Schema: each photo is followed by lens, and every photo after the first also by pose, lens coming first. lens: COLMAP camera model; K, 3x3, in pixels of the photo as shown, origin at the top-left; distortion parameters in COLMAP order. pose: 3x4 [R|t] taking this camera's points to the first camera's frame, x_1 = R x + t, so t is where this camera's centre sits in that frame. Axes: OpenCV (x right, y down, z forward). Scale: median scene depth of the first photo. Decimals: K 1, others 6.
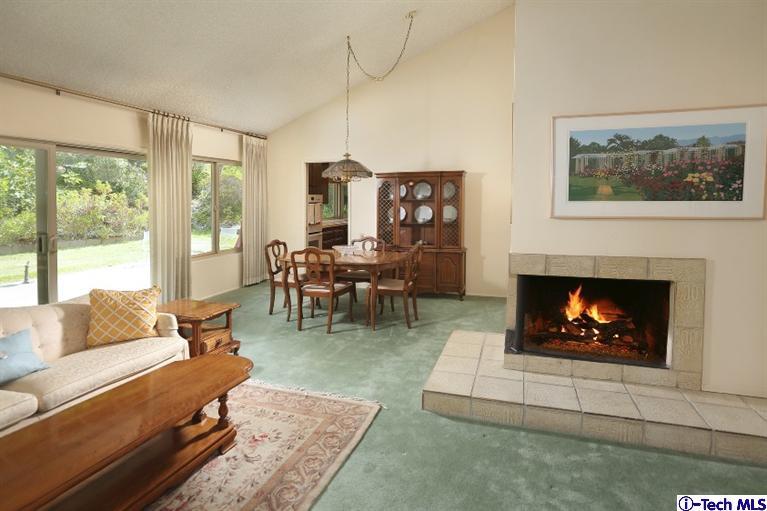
lens RADIAL K [[395.1, 0, 382.0], [0, 395.1, 219.7], [0, 0, 1]] dist [-0.028390, 0.000169]
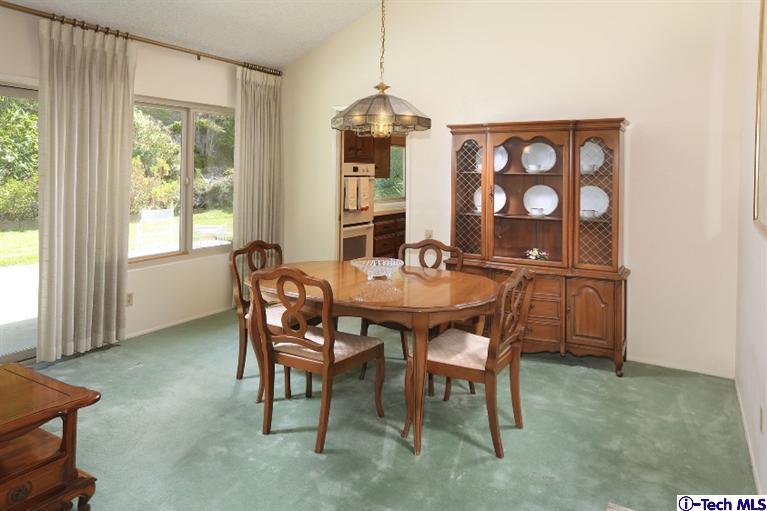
lens RADIAL K [[501.0, 0, 363.1], [0, 501.0, 172.1], [0, 0, 1]] dist [0.024953, 0.000737]
pose [[0.967420, 0.015627, -0.252695, 0.045504], [-0.028286, 0.998516, -0.046542, -0.014764], [0.251593, 0.052173, 0.966426, 0.282144]]
